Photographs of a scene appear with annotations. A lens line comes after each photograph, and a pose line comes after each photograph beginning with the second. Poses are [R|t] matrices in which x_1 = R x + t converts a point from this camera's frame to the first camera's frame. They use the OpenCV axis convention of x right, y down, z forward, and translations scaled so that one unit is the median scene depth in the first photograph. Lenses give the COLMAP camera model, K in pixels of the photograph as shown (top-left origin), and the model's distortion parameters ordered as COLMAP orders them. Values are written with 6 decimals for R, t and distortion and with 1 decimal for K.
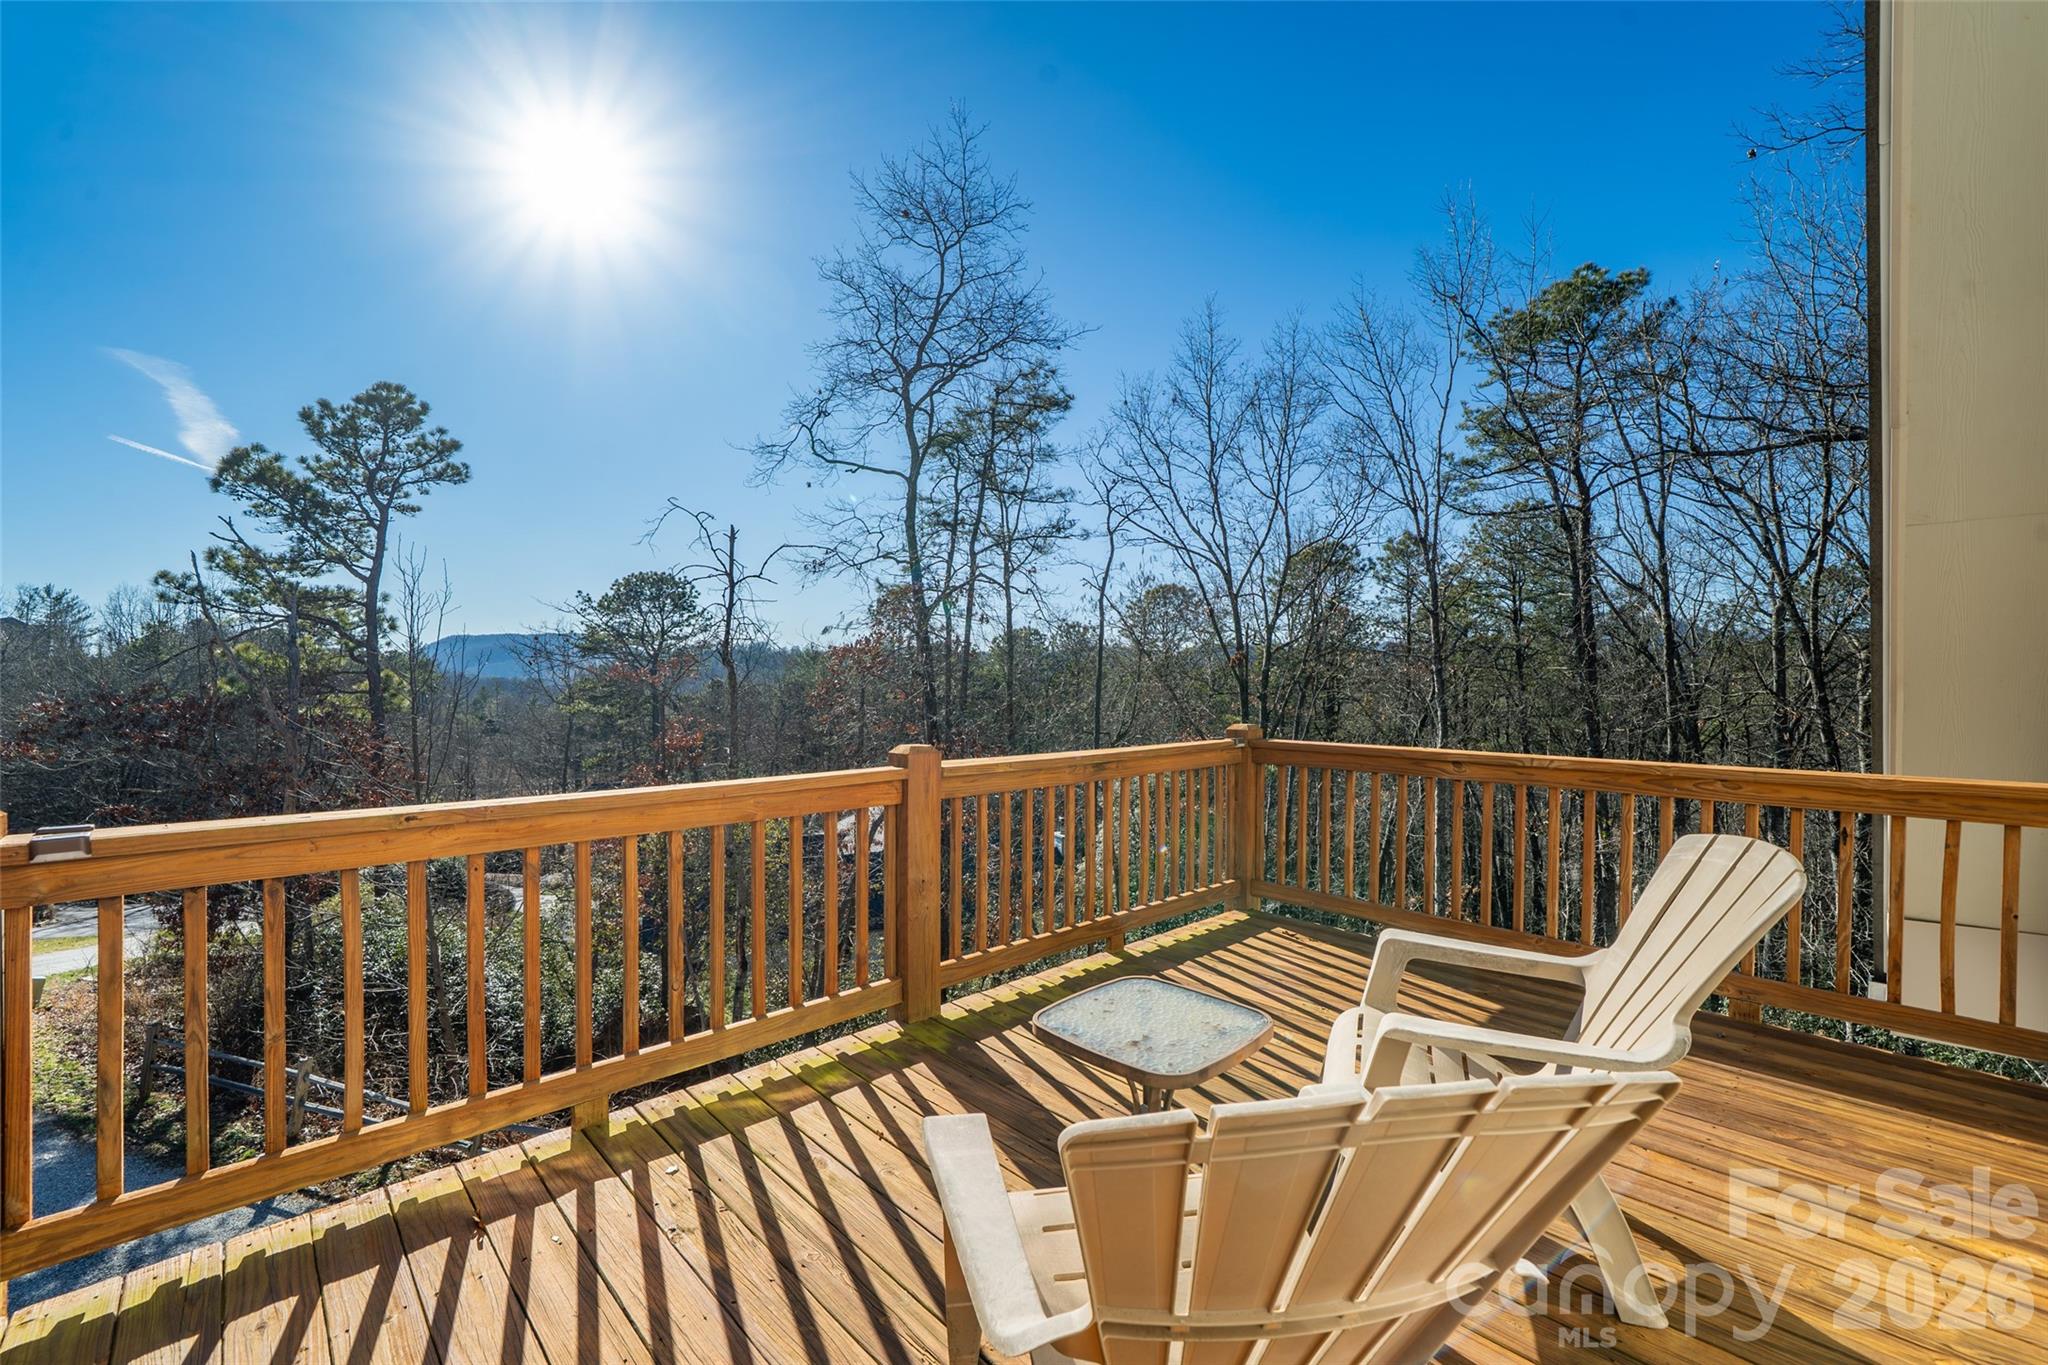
lens RADIAL K [[851.6, 0, 1024.0], [0, 851.6, 682.5], [0, 0, 1]] dist [0.023202, 0.000092]
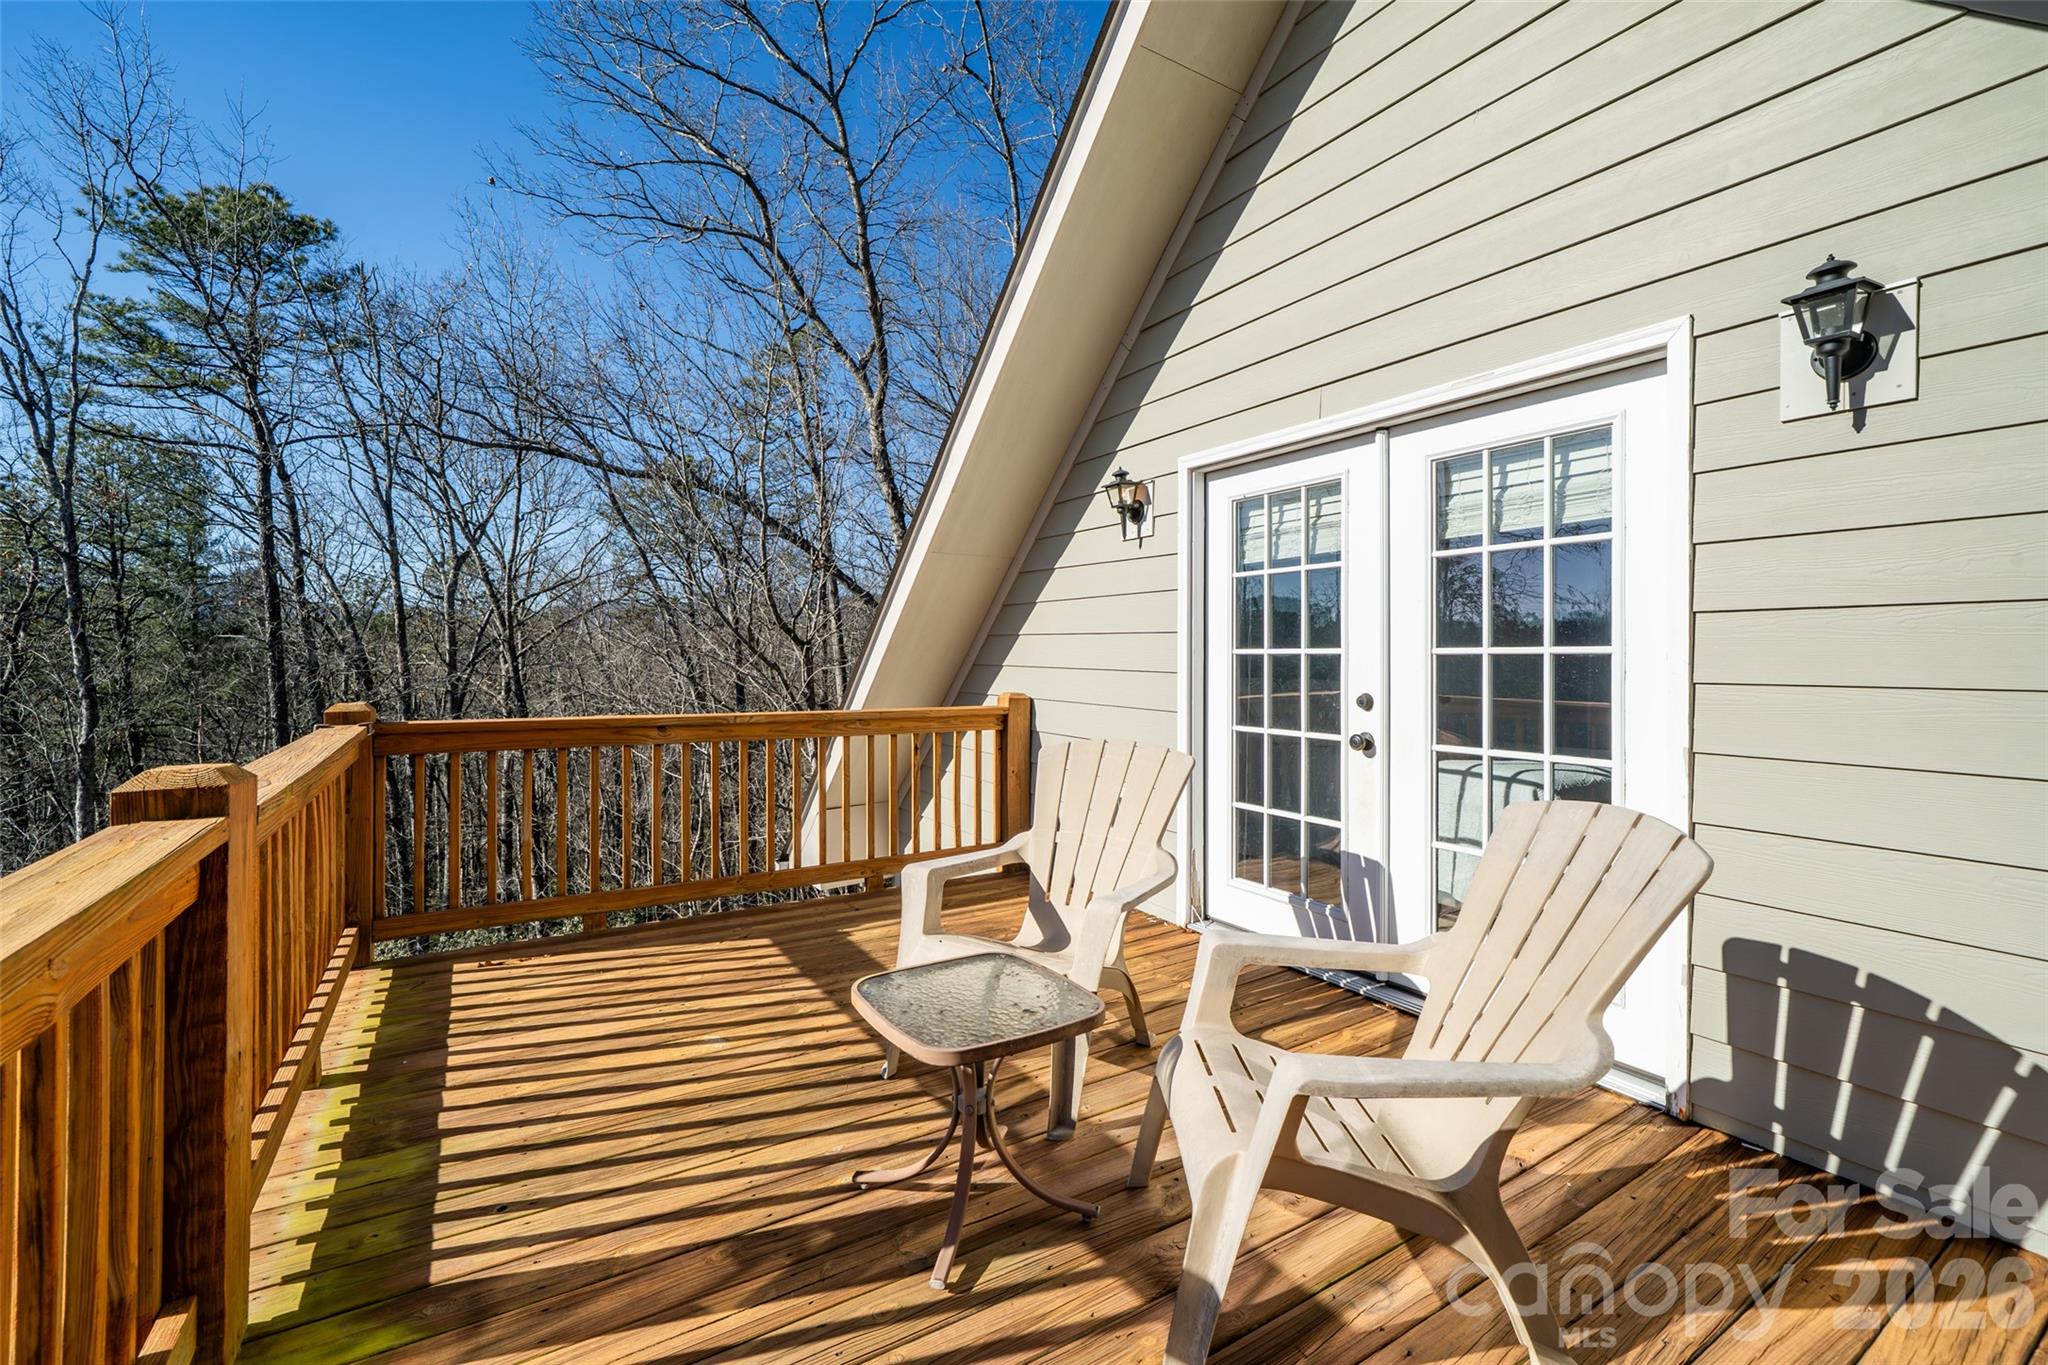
lens RADIAL K [[881.4, 0, 974.0], [0, 881.4, 660.3], [0, 0, 1]] dist [0.000870, 0.000045]
pose [[0.229905, -0.008514, 0.973176, -0.383549], [0.000917, 0.999963, 0.008532, 0.006863], [-0.973213, -0.001069, 0.229905, 0.381209]]
